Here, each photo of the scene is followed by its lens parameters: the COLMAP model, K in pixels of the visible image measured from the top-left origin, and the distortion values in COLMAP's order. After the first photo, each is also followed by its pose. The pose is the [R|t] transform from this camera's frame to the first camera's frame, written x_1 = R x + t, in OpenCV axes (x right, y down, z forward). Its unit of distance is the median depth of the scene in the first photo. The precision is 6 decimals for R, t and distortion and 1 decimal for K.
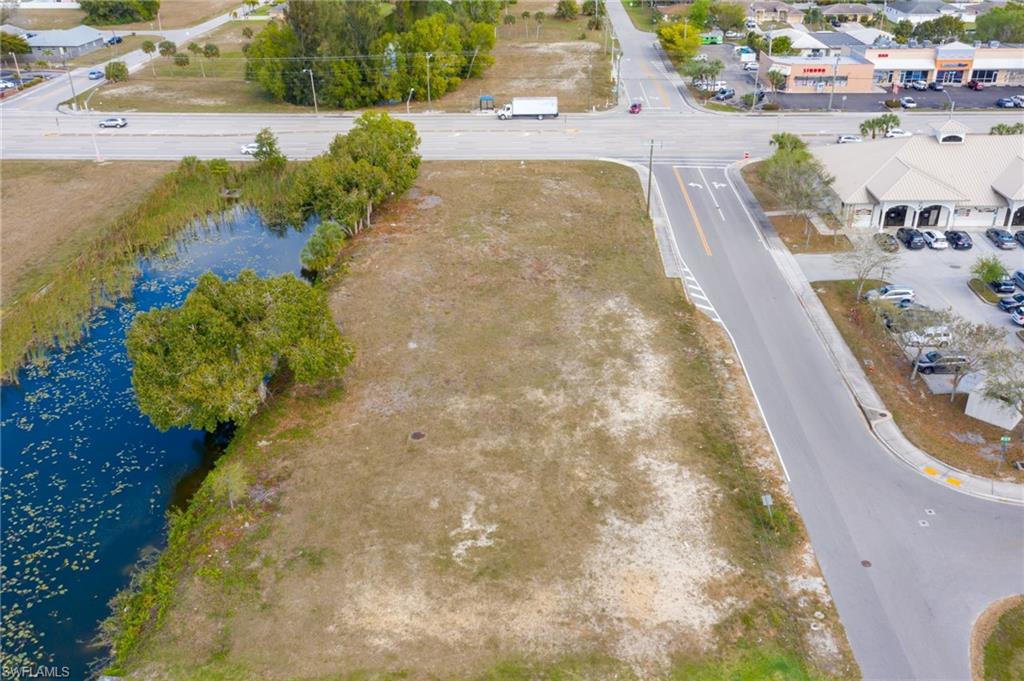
lens RADIAL K [[860.5, 0, 563.0], [0, 860.5, 338.0], [0, 0, 1]] dist [-0.005140, 0.015873]
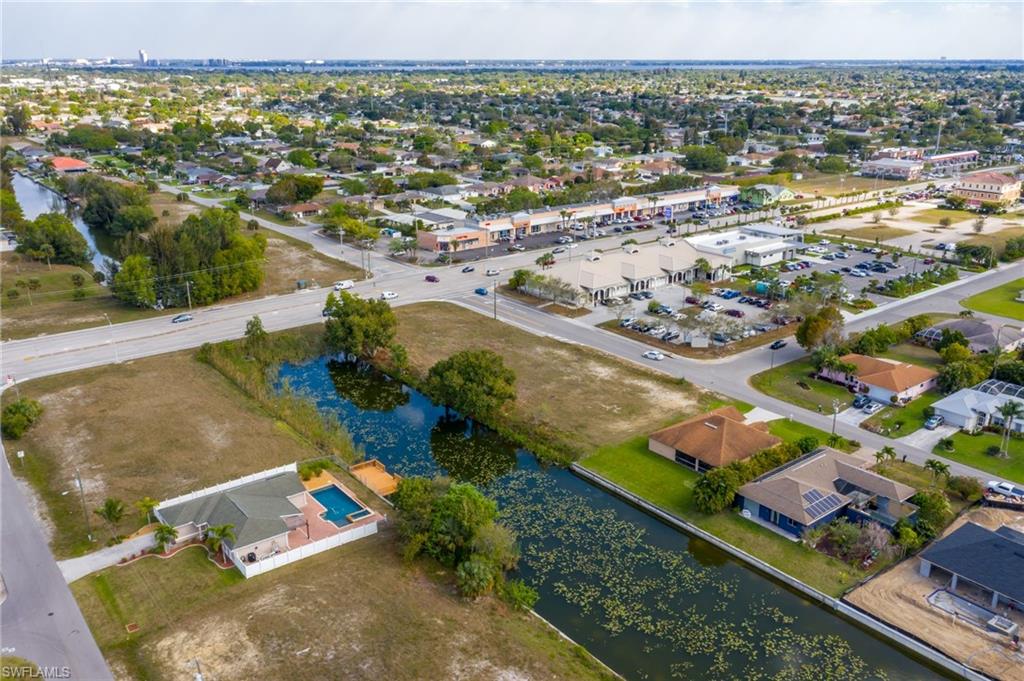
lens RADIAL K [[842.1, 0, 530.3], [0, 842.1, 341.2], [0, 0, 1]] dist [-0.002833, 0.001760]
pose [[0.783065, -0.198610, 0.589376, -1.120273], [0.295921, 0.952480, -0.072200, 0.081424], [-0.547029, 0.230946, 0.804626, -0.662310]]
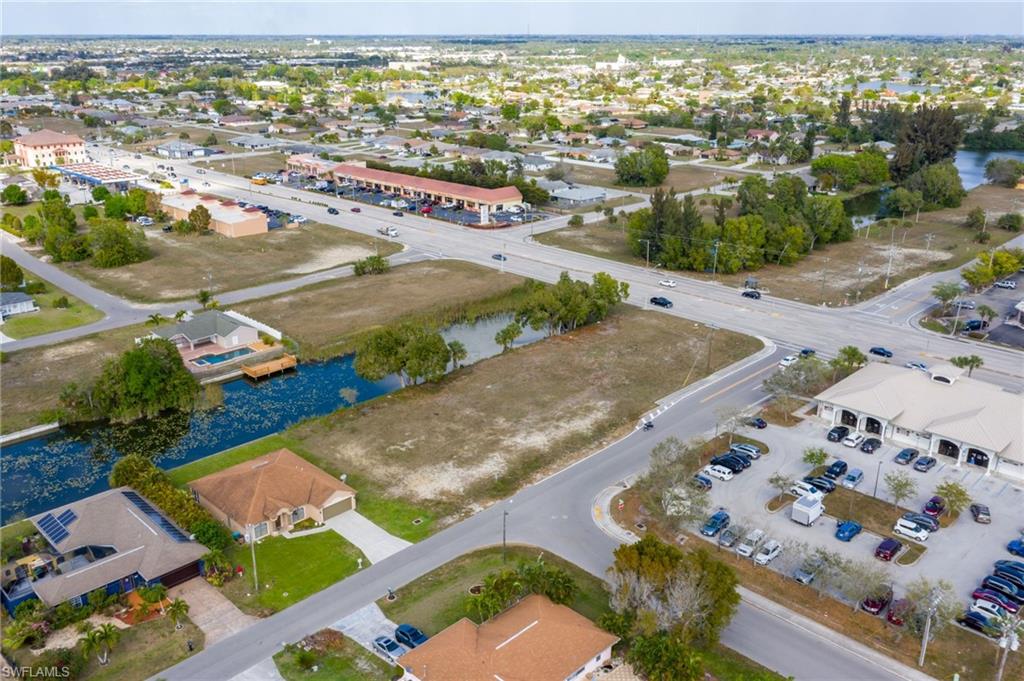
lens RADIAL K [[858.3, 0, 512.0], [0, 858.3, 340.5], [0, 0, 1]] dist [-0.000887, 0.002038]
pose [[0.707198, 0.238332, -0.665634, 0.949075], [-0.336080, 0.941623, -0.019915, -0.057607], [0.622030, 0.237790, 0.746012, -0.379956]]
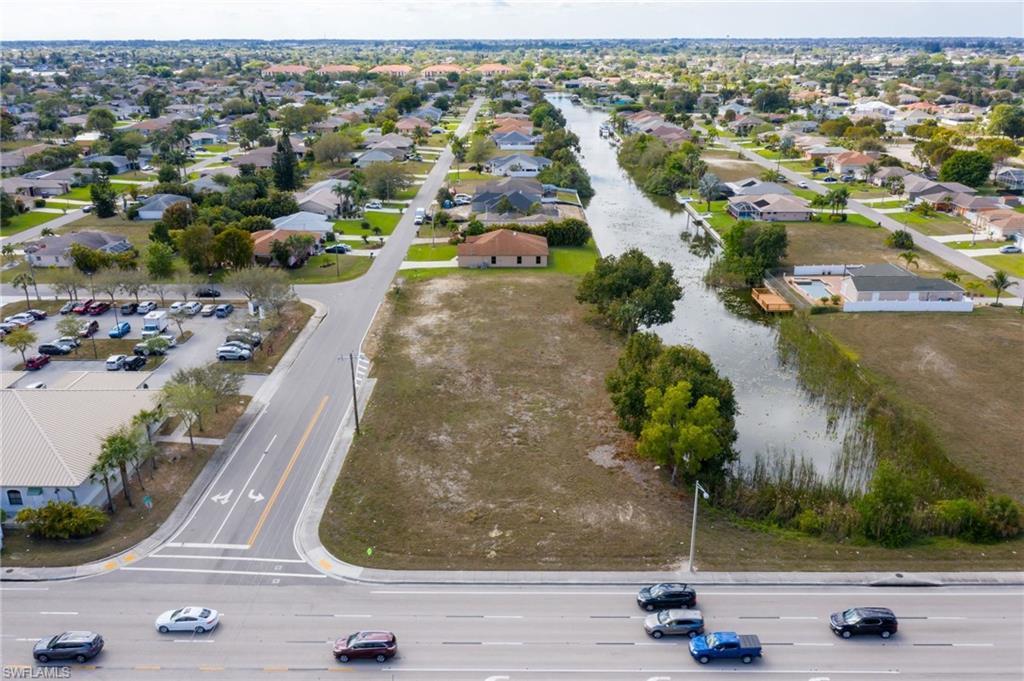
lens RADIAL K [[852.0, 0, 512.0], [0, 852.0, 340.5], [0, 0, 1]] dist [-0.006803, 0.003504]
pose [[-0.999937, -0.002003, 0.011067, -0.087642], [0.006885, 0.669052, 0.743184, -1.007866], [-0.008893, 0.743213, -0.668995, 1.748238]]
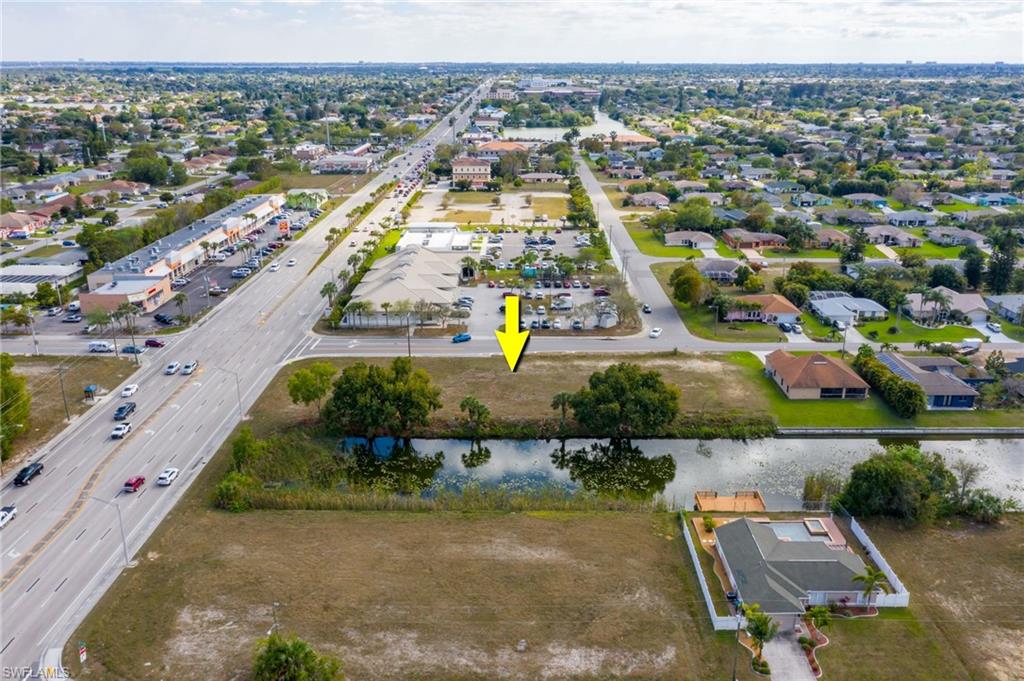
lens RADIAL K [[858.3, 0, 512.0], [0, 858.3, 340.5], [0, 0, 1]] dist [-0.000887, 0.002038]
pose [[0.013787, -0.310019, 0.950630, -1.737370], [0.473589, 0.839345, 0.266858, -0.602192], [-0.880638, 0.446528, 0.158394, 0.605254]]
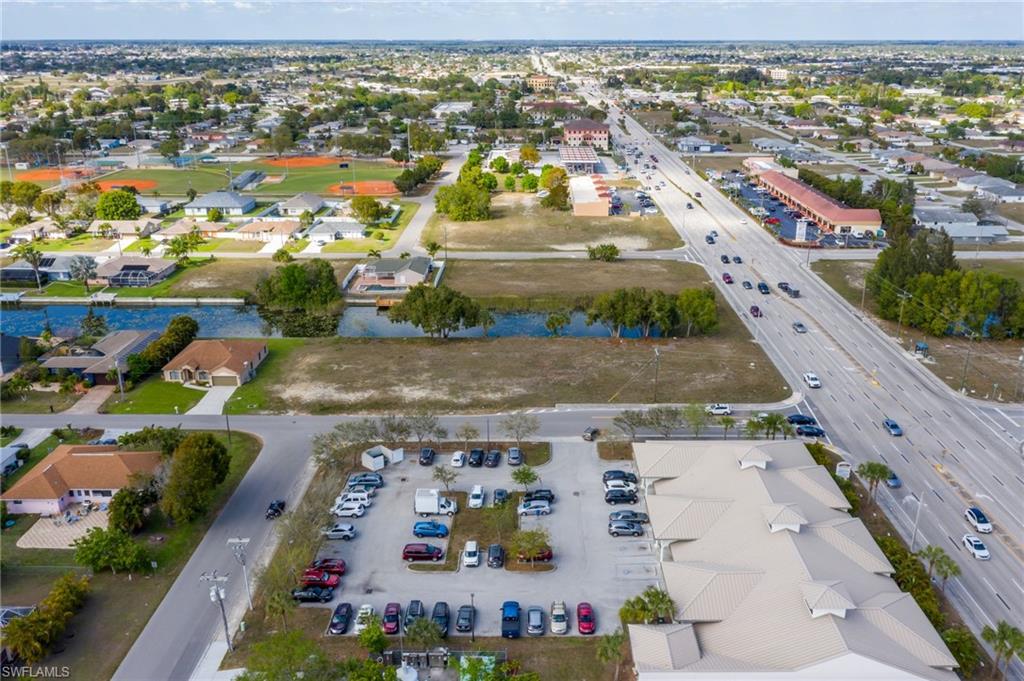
lens RADIAL K [[866.5, 0, 537.6], [0, 866.5, 341.1], [0, 0, 1]] dist [-0.000654, 0.008935]
pose [[0.001805, 0.331093, -0.943596, 1.594504], [-0.476633, 0.829803, 0.290253, -0.616037], [0.879100, 0.449226, 0.159307, 0.638943]]
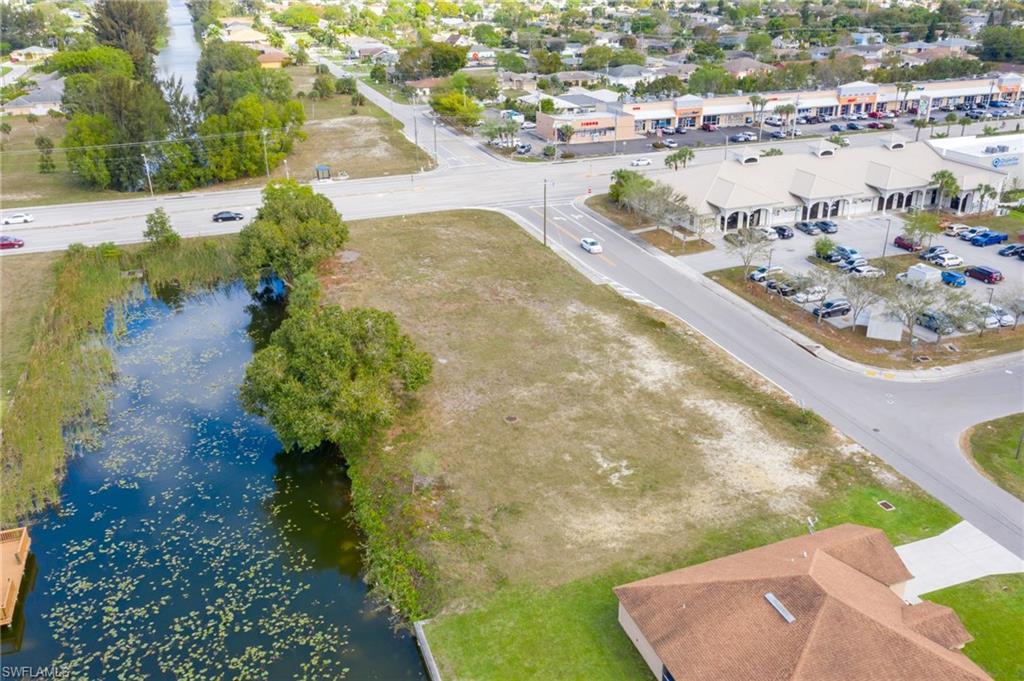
lens RADIAL K [[841.5, 0, 547.9], [0, 841.5, 343.6], [0, 0, 1]] dist [0.000489, 0.016978]
pose [[0.932485, -0.151752, 0.327786, -0.339754], [0.174686, 0.983749, -0.041509, 0.047355], [-0.316160, 0.095966, 0.943840, -0.094602]]
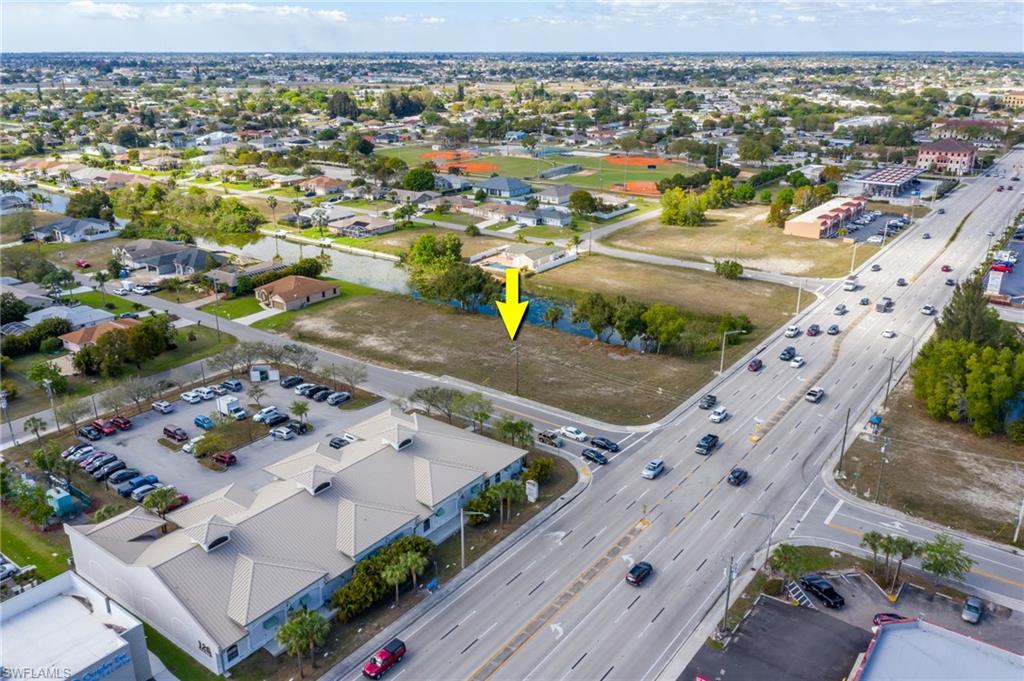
lens RADIAL K [[807.0, 0, 512.0], [0, 807.0, 340.5], [0, 0, 1]] dist [-0.001376, 0.008250]
pose [[-0.596674, 0.272888, -0.754660, 1.291271], [-0.381606, 0.730788, 0.565974, -1.133754], [0.705944, 0.625685, -0.331906, 1.592395]]
